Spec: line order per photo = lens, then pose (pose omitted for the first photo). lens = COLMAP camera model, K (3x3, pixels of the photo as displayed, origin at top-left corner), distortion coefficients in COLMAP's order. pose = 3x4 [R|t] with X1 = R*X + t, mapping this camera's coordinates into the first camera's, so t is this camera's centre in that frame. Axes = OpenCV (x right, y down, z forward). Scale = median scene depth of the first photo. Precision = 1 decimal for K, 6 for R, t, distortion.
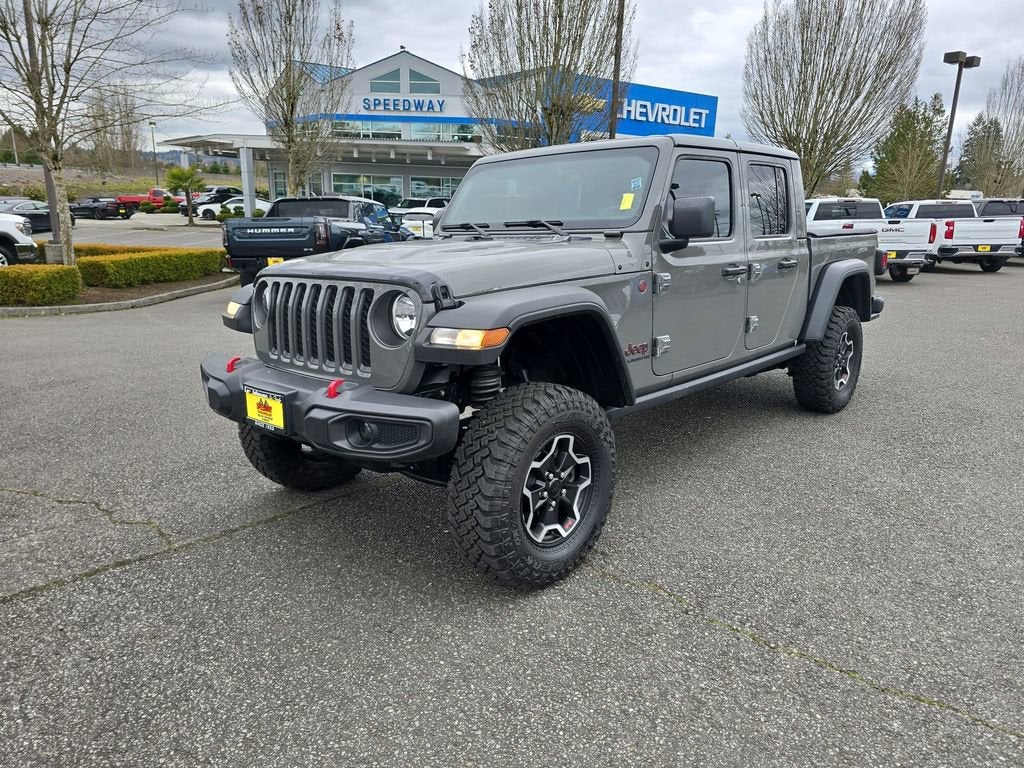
lens RADIAL K [[683.2, 0, 524.4], [0, 683.2, 381.8], [0, 0, 1]] dist [0.055256, -0.048800]
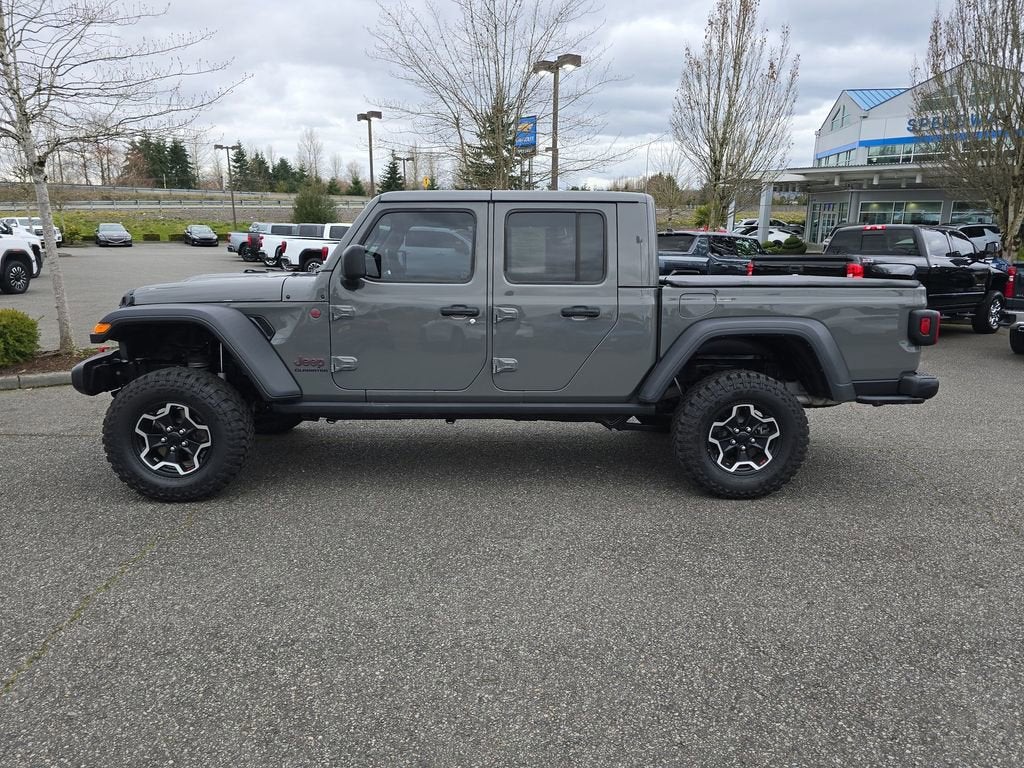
lens RADIAL K [[683.2, 0, 527.1], [0, 683.2, 382.7], [0, 0, 1]] dist [0.055256, -0.048800]
pose [[0.697600, 0.147831, -0.701071, 1.342541], [-0.175269, 0.983965, 0.033082, -0.123501], [0.694719, 0.099798, 0.712324, 0.376523]]
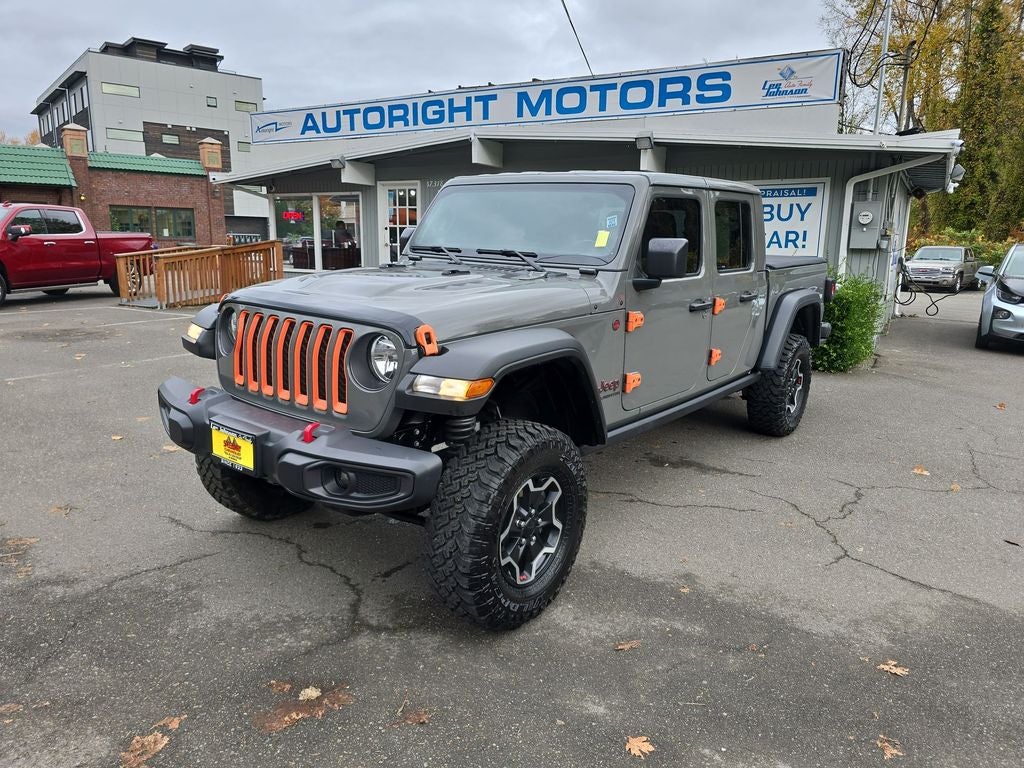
lens RADIAL K [[683.2, 0, 523.1], [0, 683.2, 380.3], [0, 0, 1]] dist [0.055256, -0.048800]
pose [[0.996348, 0.027437, 0.080862, -0.043168], [-0.028301, 0.999554, 0.009558, -0.062500], [-0.080564, -0.011812, 0.996679, 0.003501]]
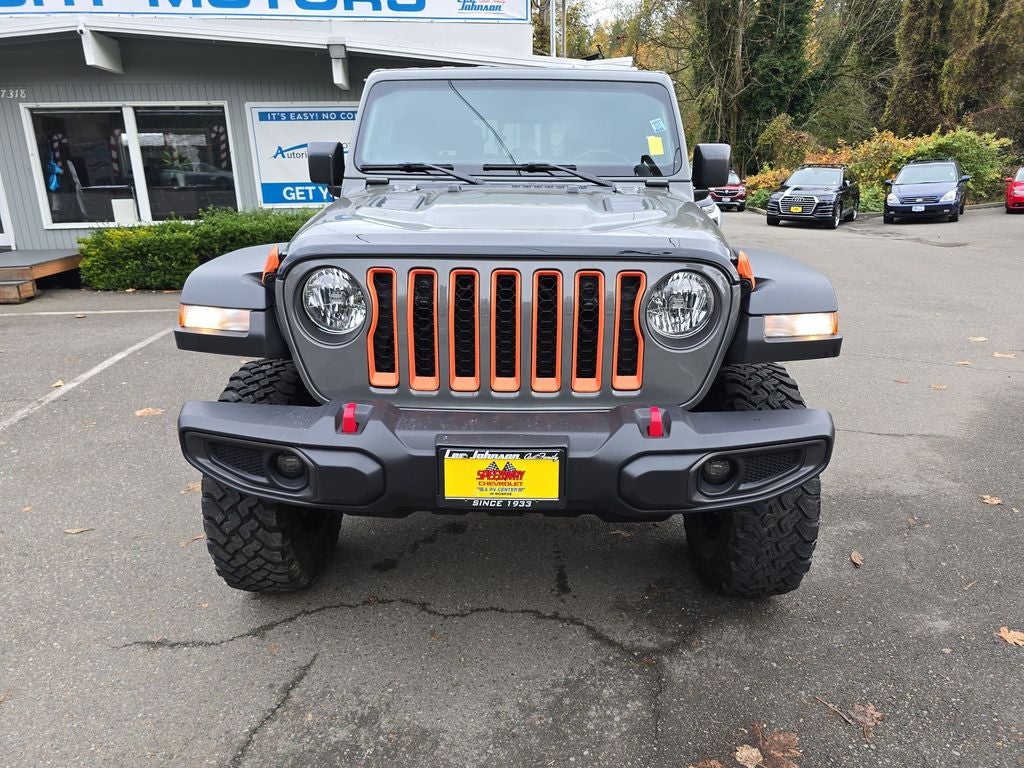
lens RADIAL K [[683.2, 0, 517.7], [0, 683.2, 379.1], [0, 0, 1]] dist [0.055256, -0.048800]
pose [[0.764770, -0.173297, 0.620560, -0.606109], [0.119175, 0.984577, 0.128083, -0.102998], [-0.633186, -0.023999, 0.773627, 0.427039]]
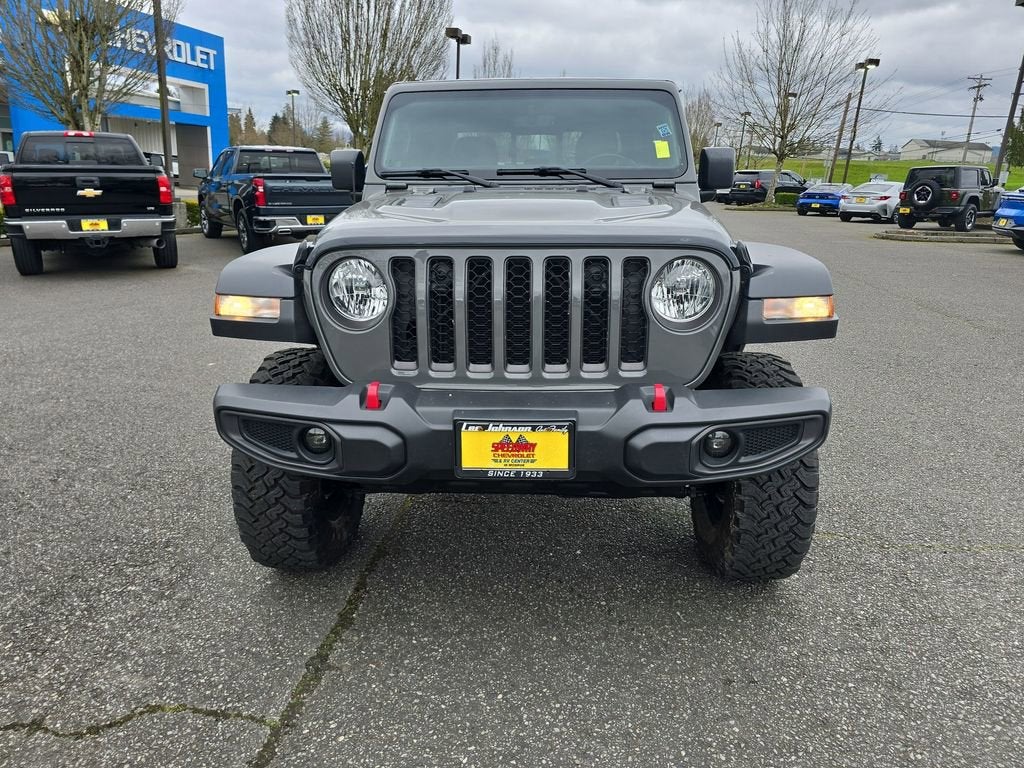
lens RADIAL K [[683.2, 0, 518.1], [0, 683.2, 379.3], [0, 0, 1]] dist [0.055256, -0.048800]
pose [[0.777508, -0.161347, 0.607823, -0.630670], [0.126612, 0.986897, 0.100015, -0.075988], [-0.615996, -0.000805, 0.787749, 0.397810]]
